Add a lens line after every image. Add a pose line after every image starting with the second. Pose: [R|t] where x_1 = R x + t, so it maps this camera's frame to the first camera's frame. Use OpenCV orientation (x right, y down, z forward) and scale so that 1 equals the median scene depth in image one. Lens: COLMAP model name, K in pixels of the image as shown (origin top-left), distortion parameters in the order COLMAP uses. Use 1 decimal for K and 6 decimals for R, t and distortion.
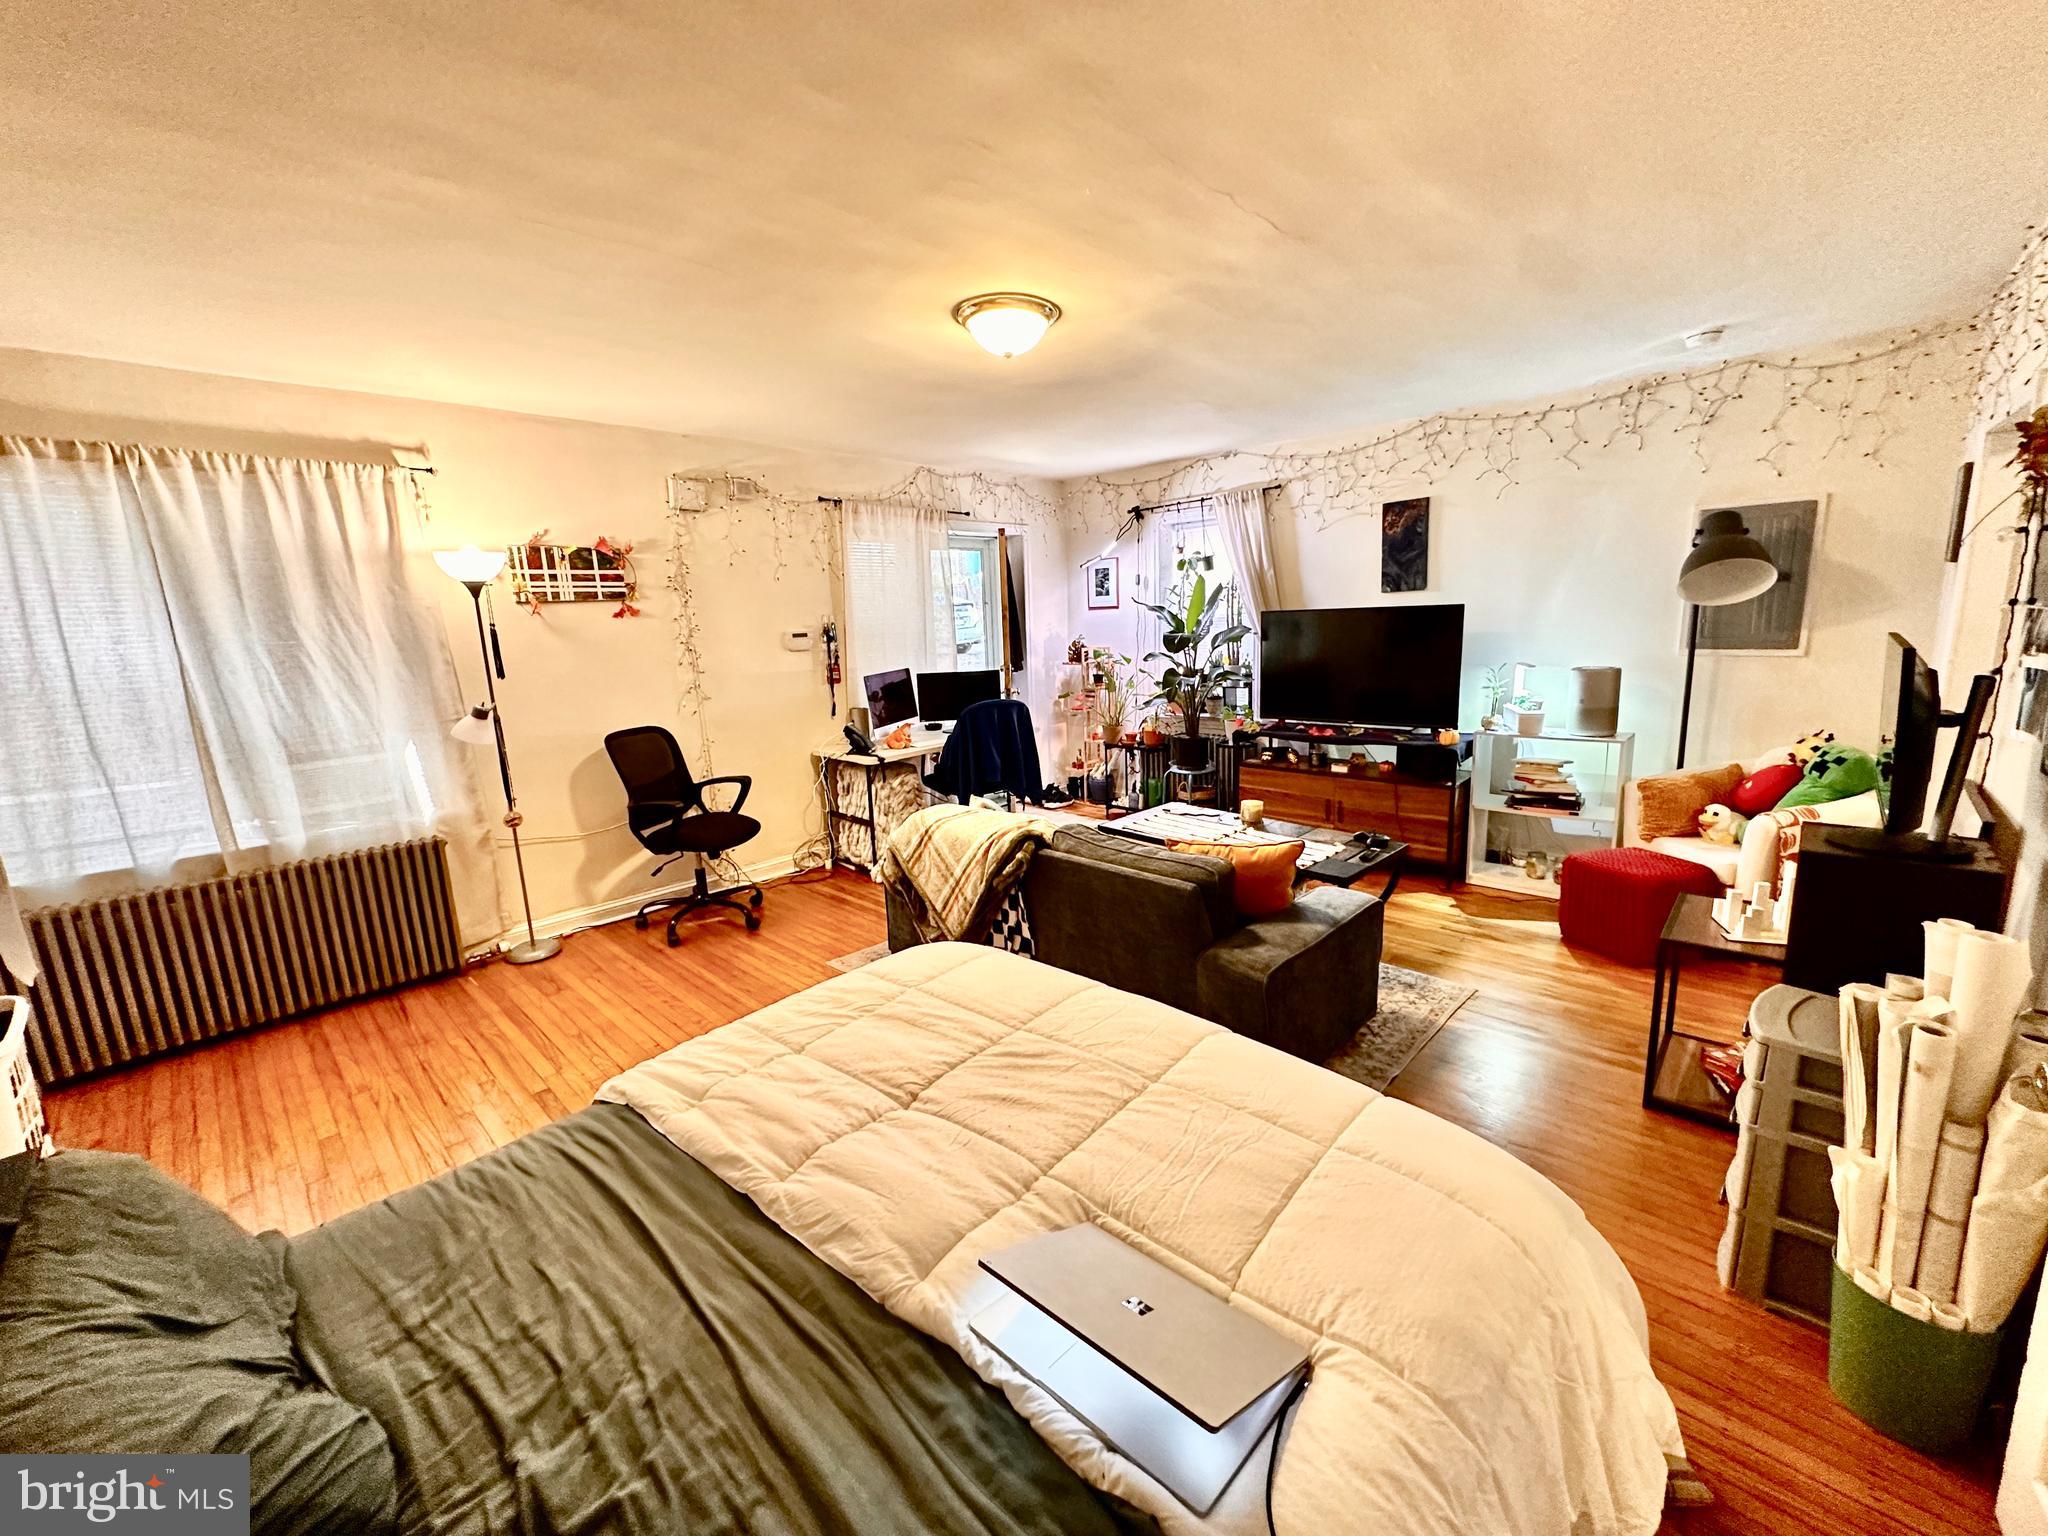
lens RADIAL K [[813.1, 0, 1021.4], [0, 813.1, 774.0], [0, 0, 1]] dist [-0.011381, 0.000386]
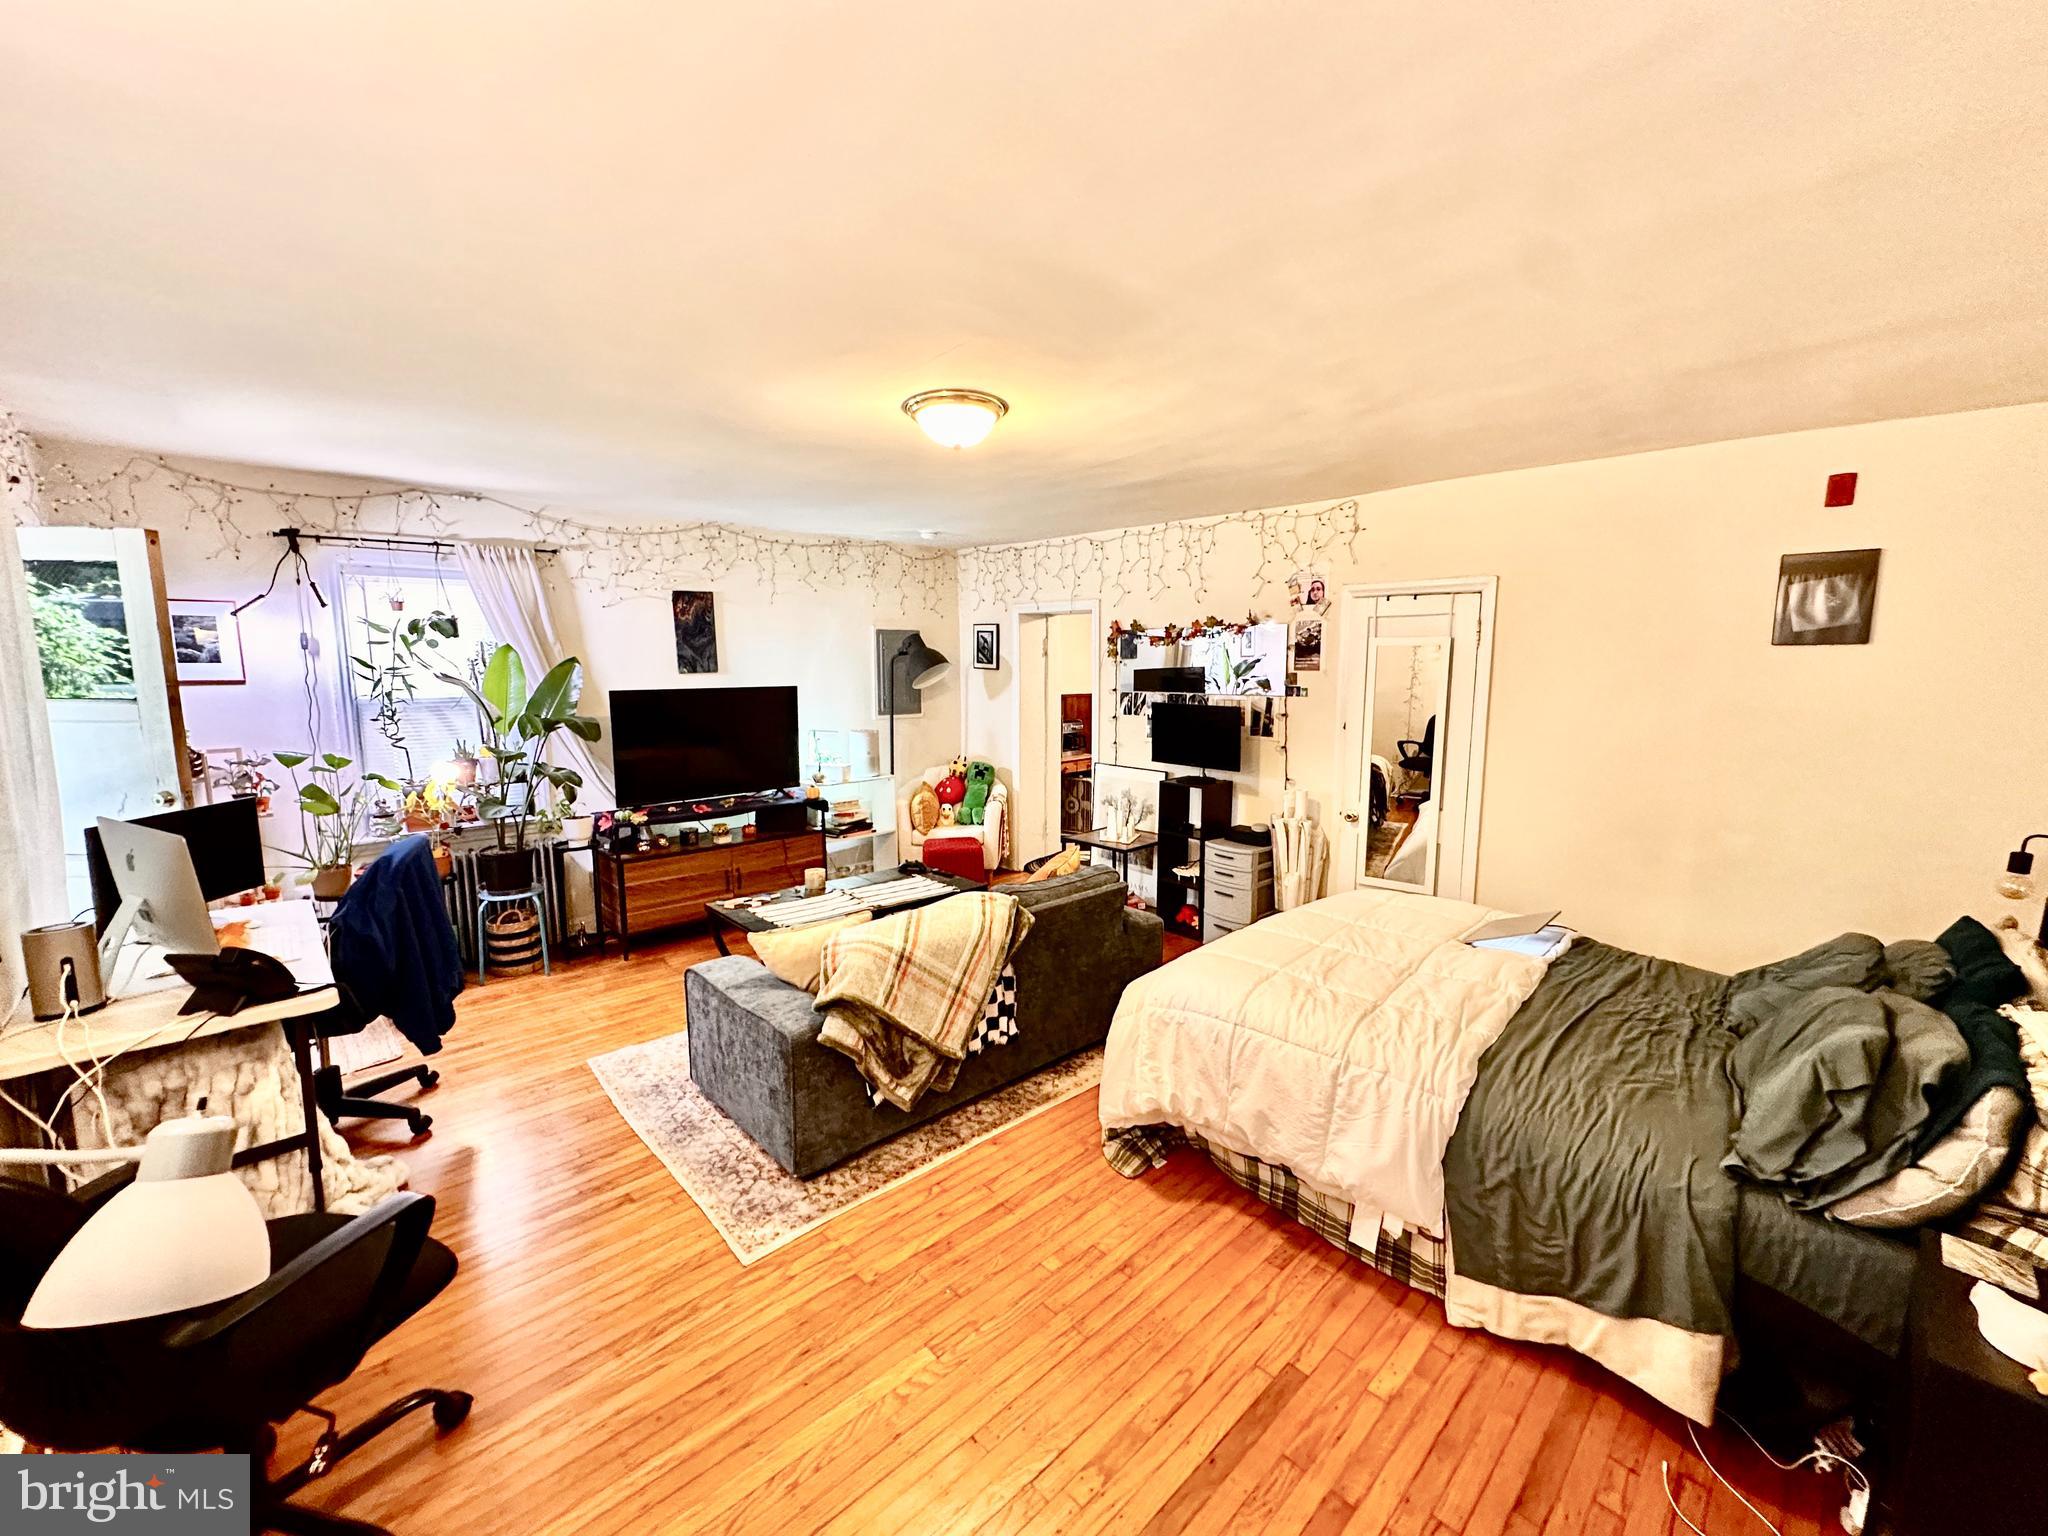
lens RADIAL K [[813.1, 0, 1021.4], [0, 813.1, 774.0], [0, 0, 1]] dist [-0.011381, 0.000386]
pose [[0.049013, -0.098401, 0.993939, -0.610588], [0.187627, 0.978326, 0.087603, -0.107029], [-0.981017, 0.182196, 0.066413, 0.528625]]
